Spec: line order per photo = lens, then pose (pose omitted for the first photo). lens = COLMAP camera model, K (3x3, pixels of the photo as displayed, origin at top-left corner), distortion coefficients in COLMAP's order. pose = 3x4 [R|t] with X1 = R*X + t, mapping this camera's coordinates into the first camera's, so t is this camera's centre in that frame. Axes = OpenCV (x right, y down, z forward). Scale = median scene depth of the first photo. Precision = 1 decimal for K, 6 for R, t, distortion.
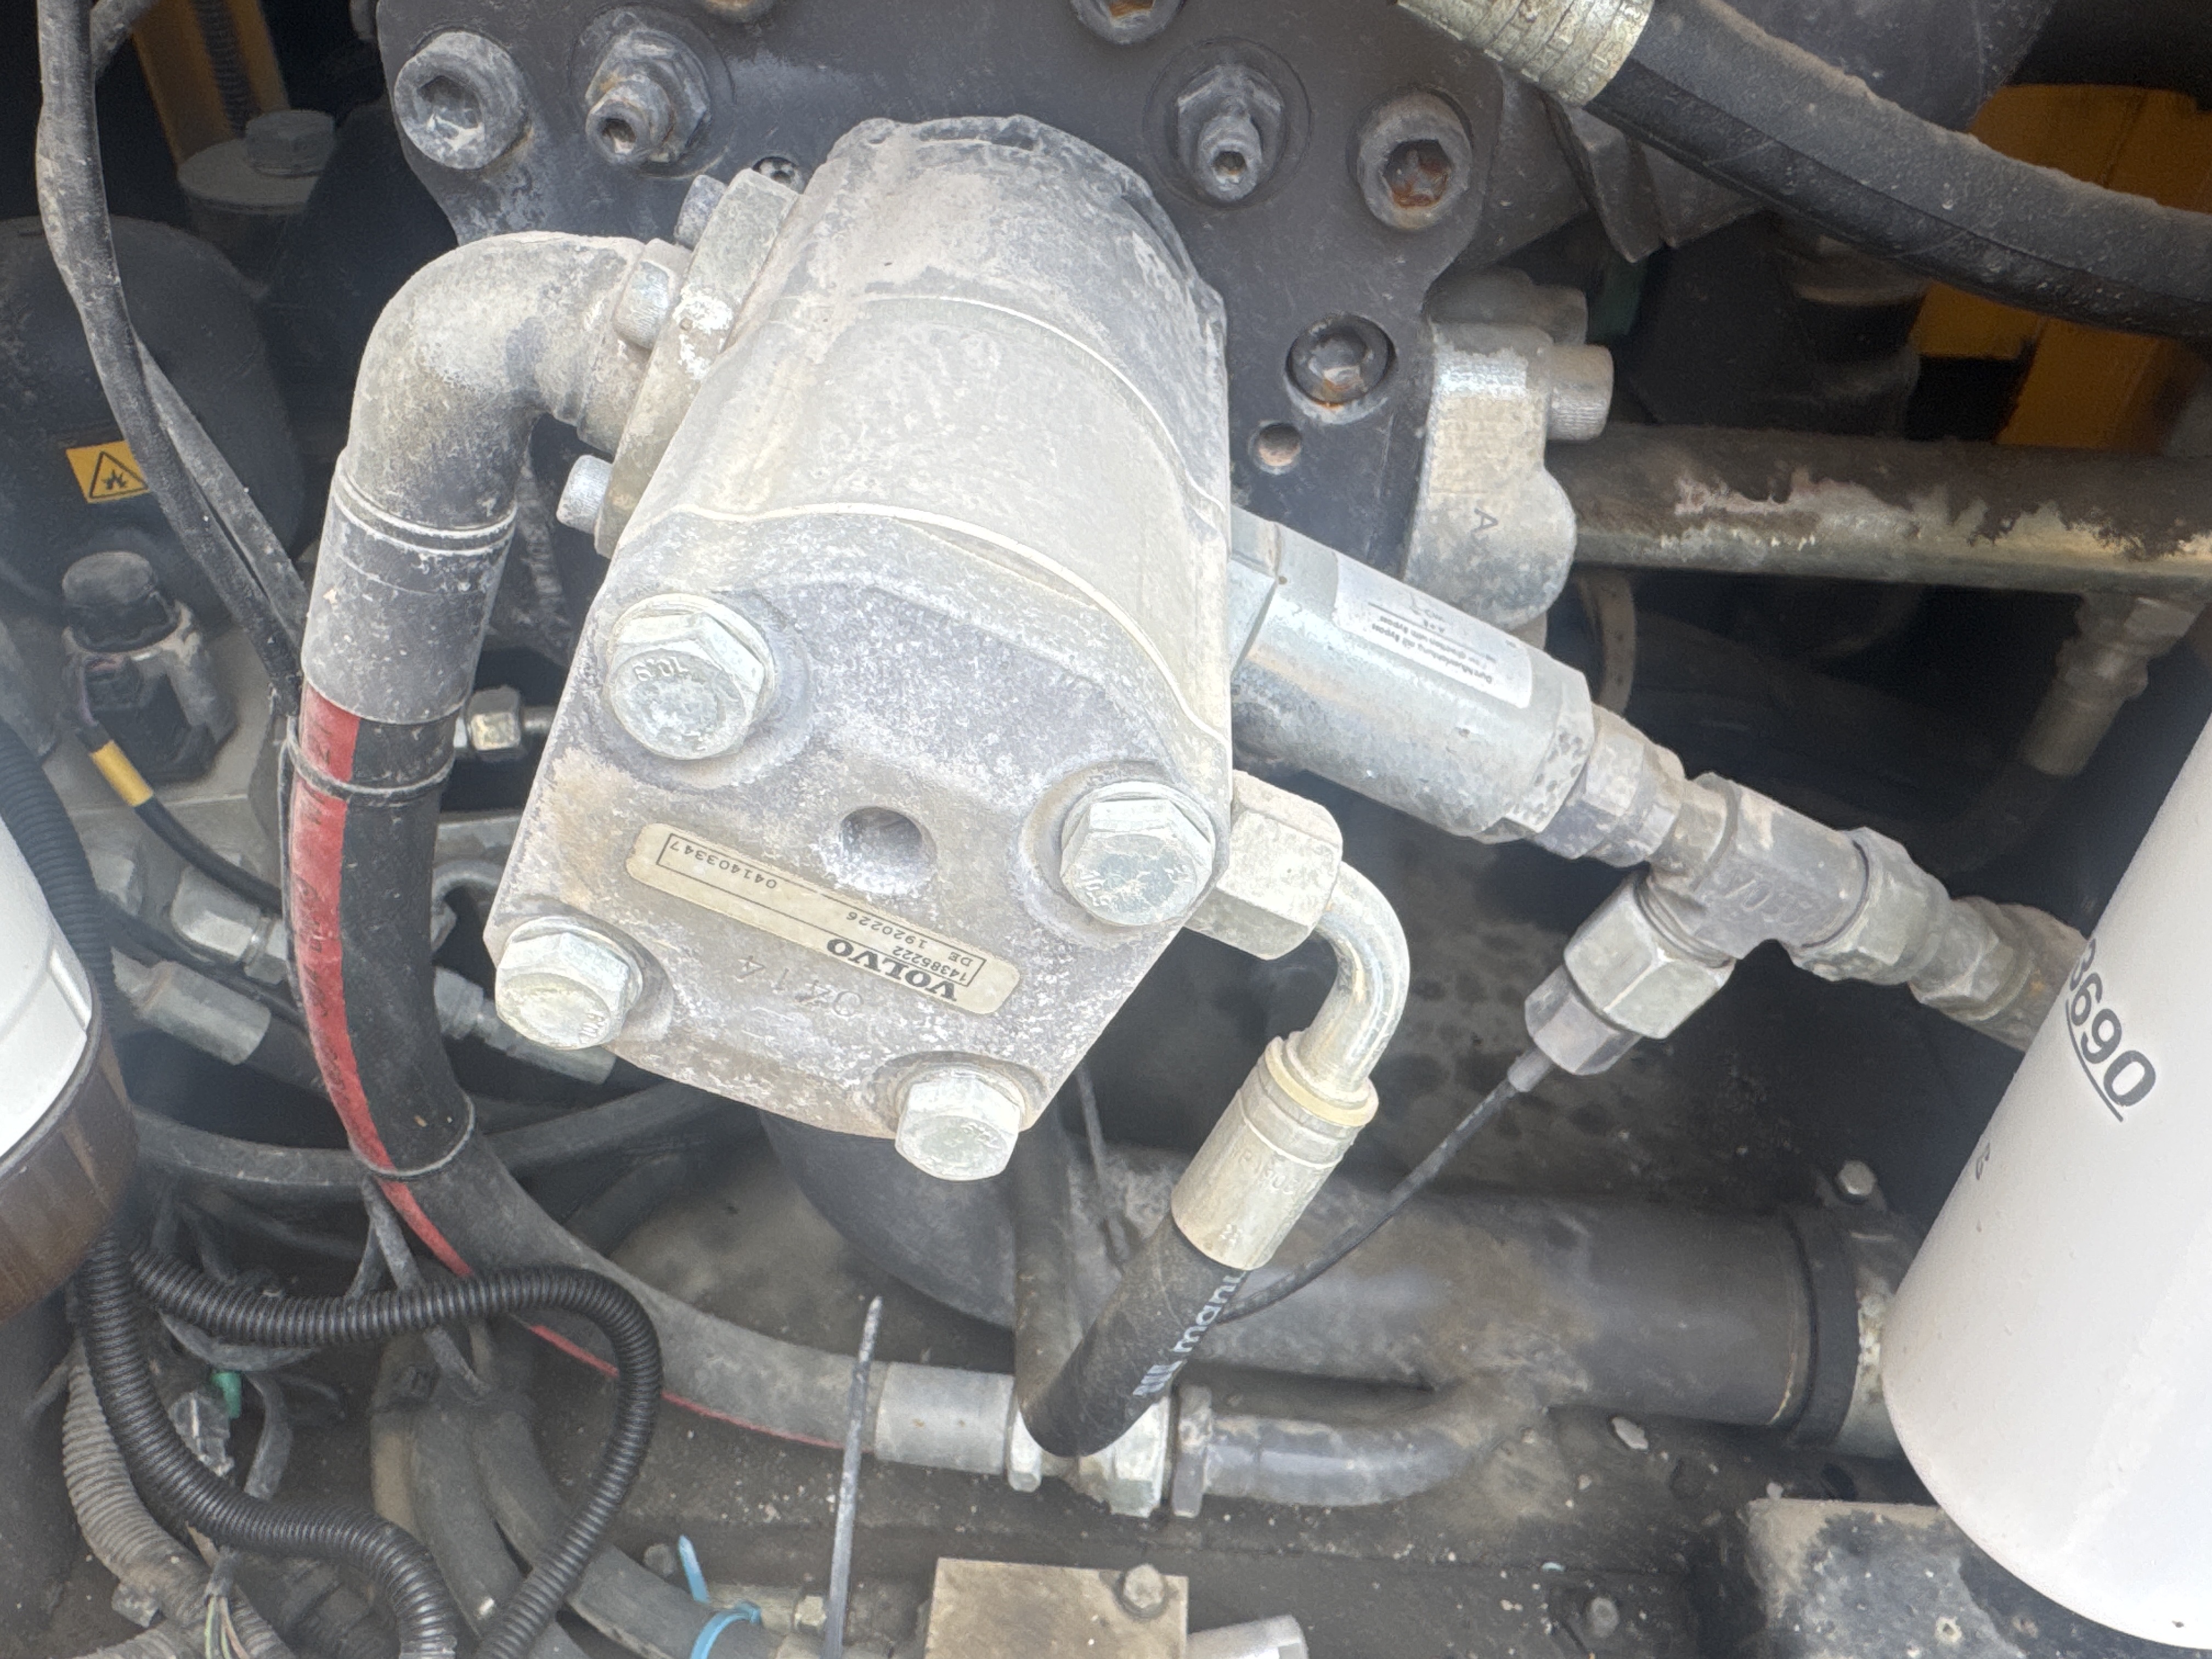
lens RADIAL K [[1604.6, 0, 1106.0], [0, 1604.6, 829.5], [0, 0, 1]] dist [0.004031, -0.010909]
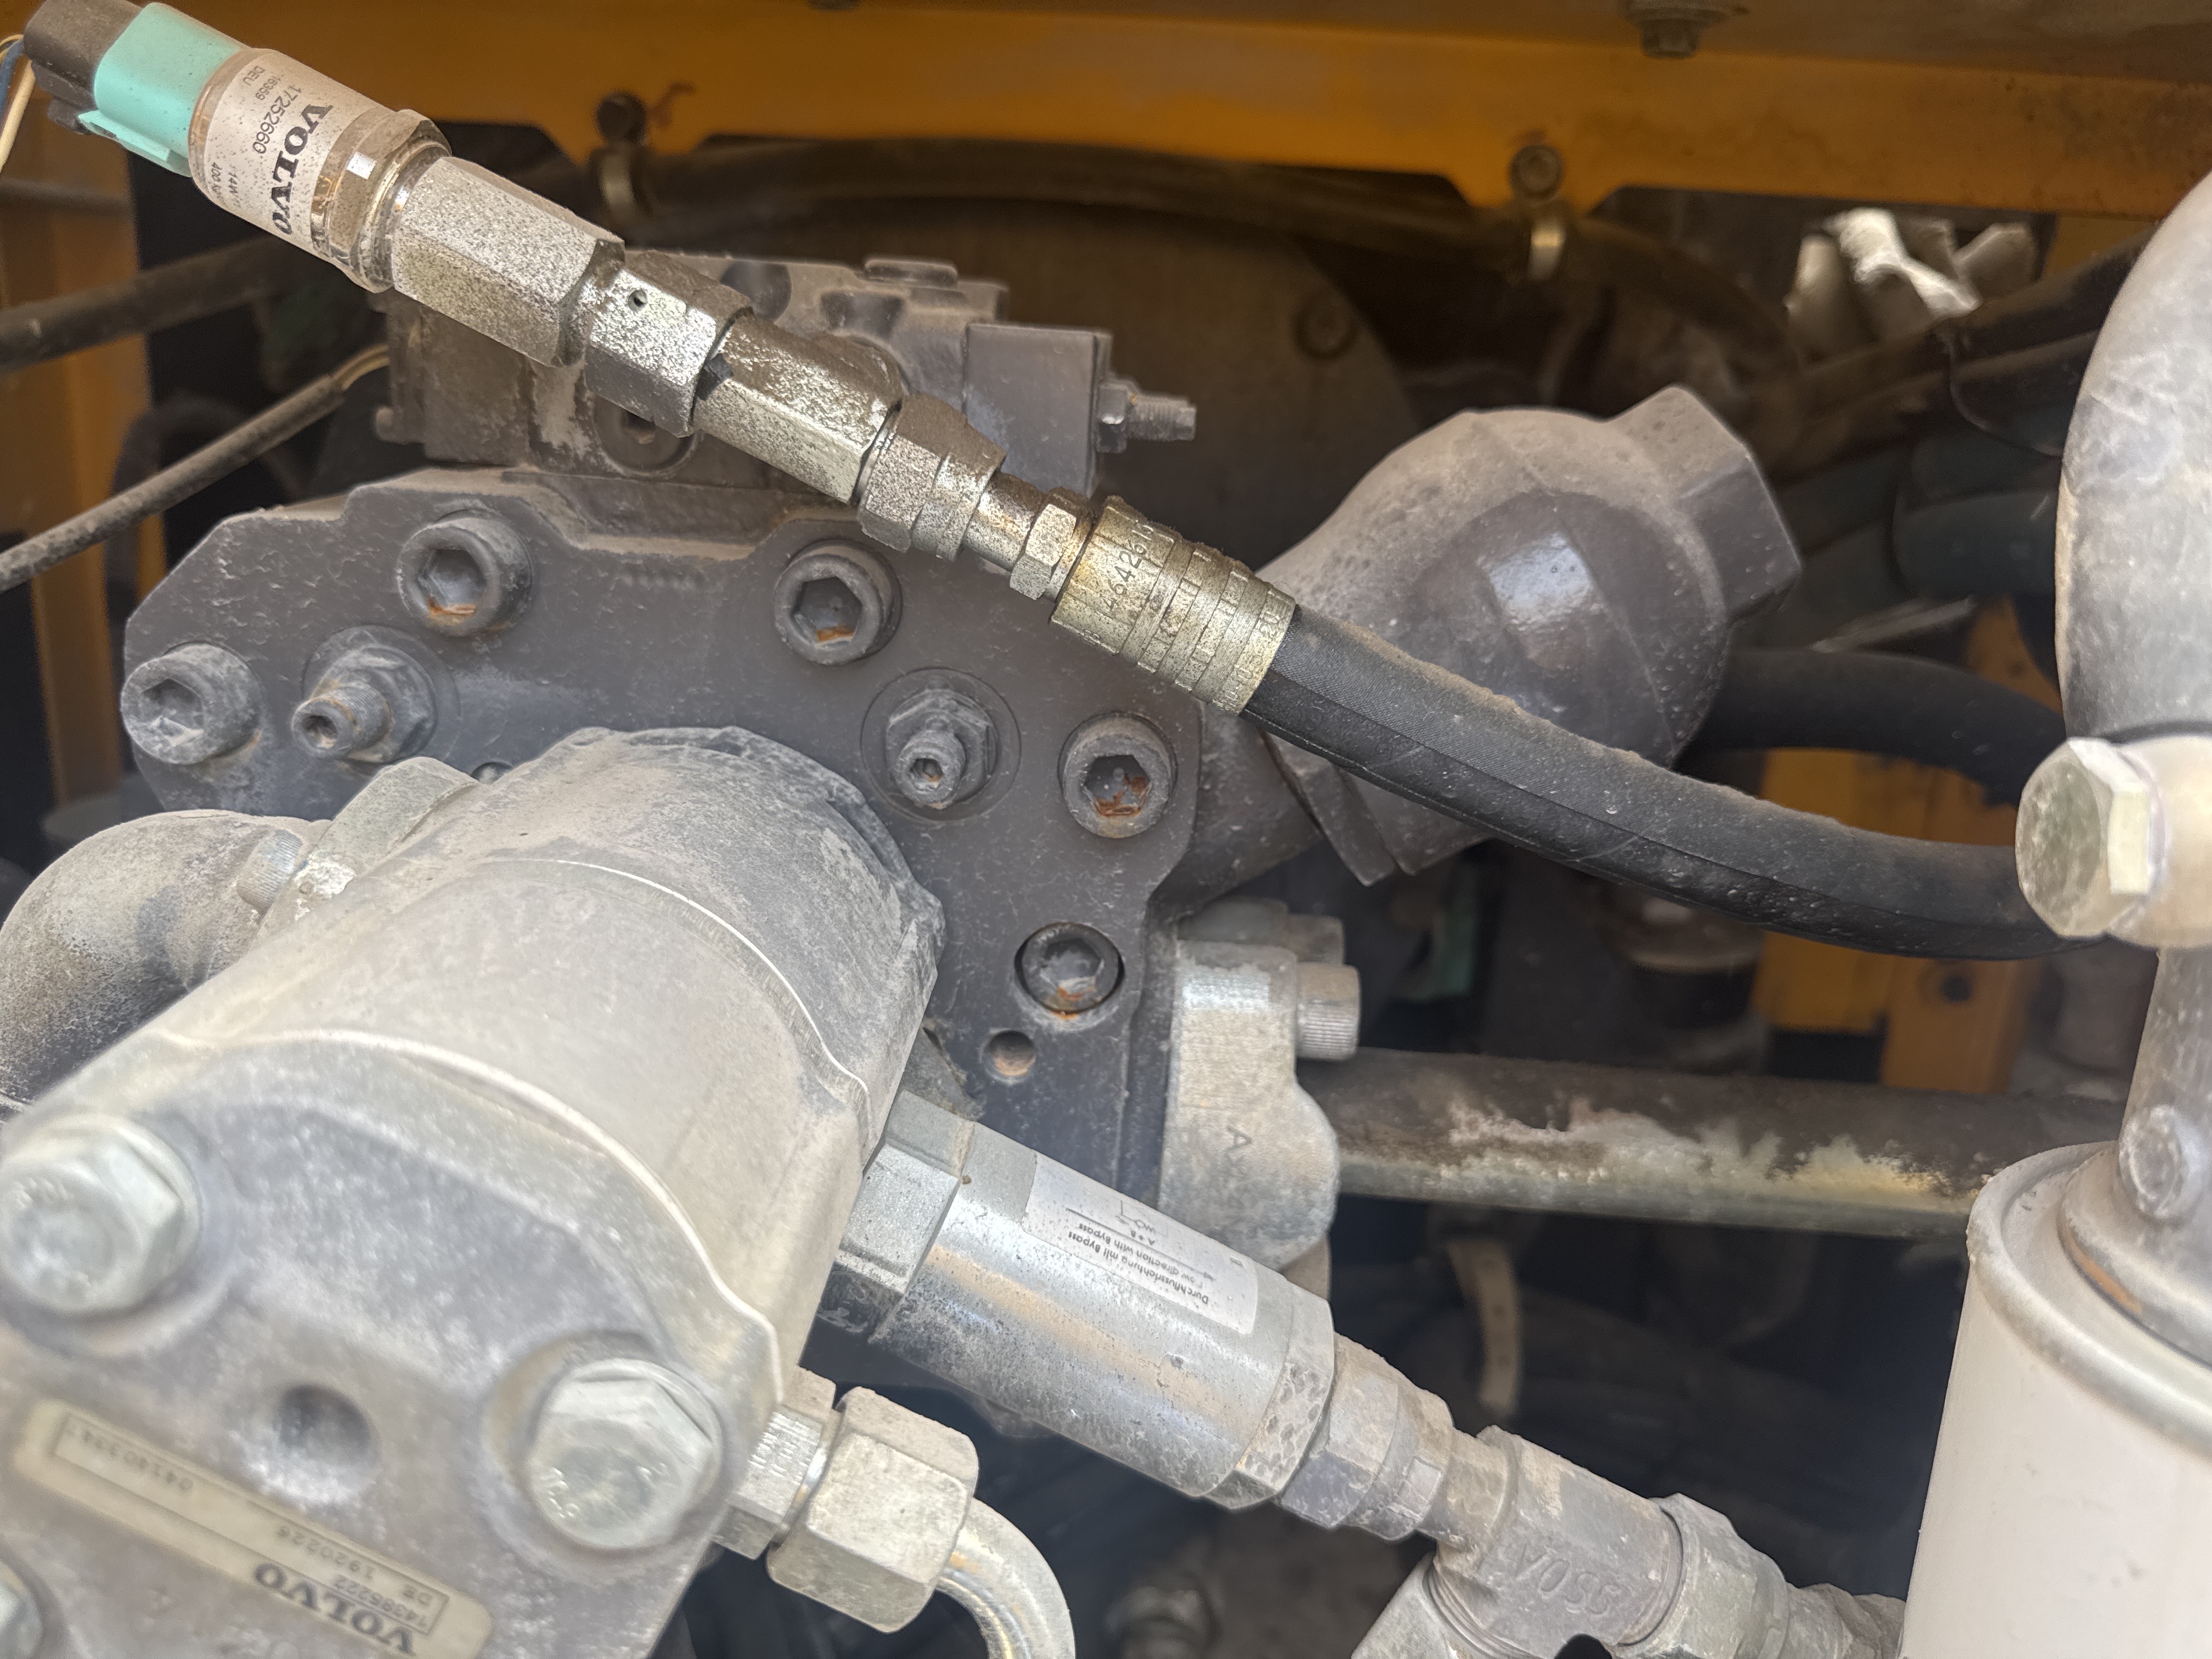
lens RADIAL K [[1648.1, 0, 1019.1], [0, 1648.1, 783.3], [0, 0, 1]] dist [0.071632, -0.169041]
pose [[0.999741, 0.018239, 0.013596, 0.118992], [-0.010897, 0.908568, -0.417595, 0.032321], [-0.019970, 0.417339, 0.908532, 0.042030]]
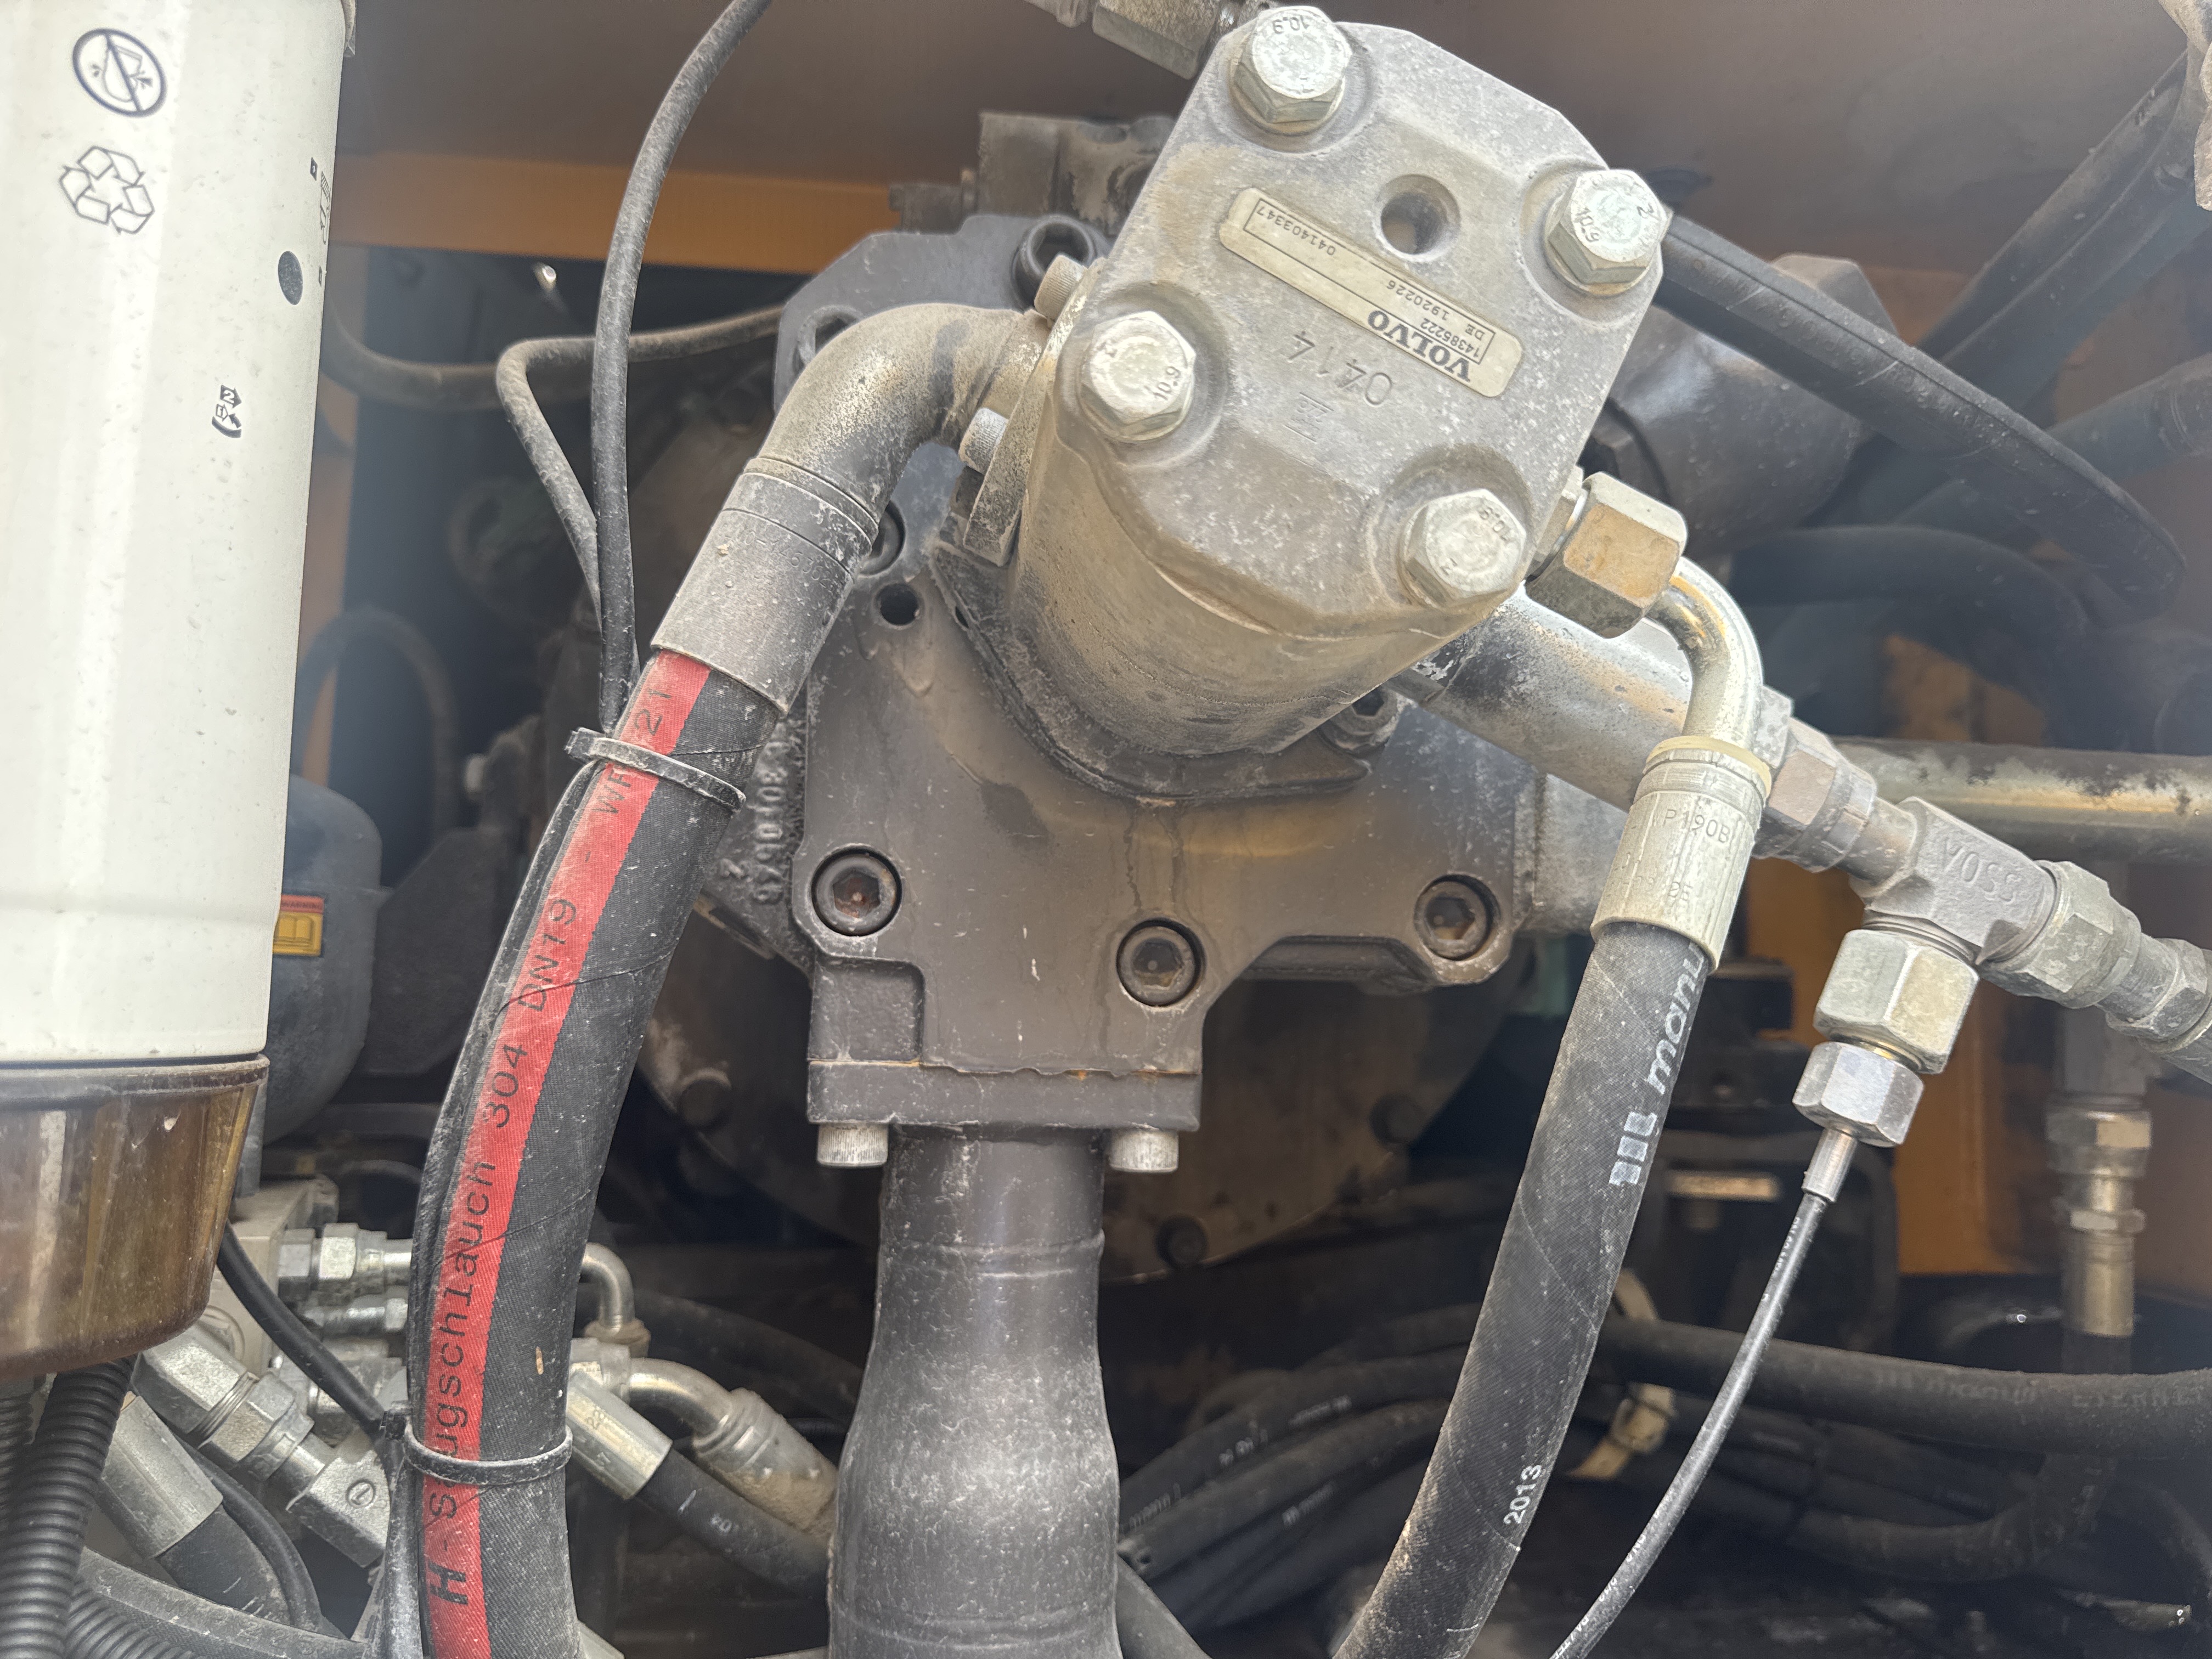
lens RADIAL K [[1639.7, 0, 1106.0], [0, 1639.7, 829.5], [0, 0, 1]] dist [0.025245, -0.063139]
pose [[0.985877, 0.010490, 0.167144, -0.351632], [0.116475, 0.674183, -0.729323, 0.746433], [-0.120337, 0.738490, 0.663439, 0.297709]]
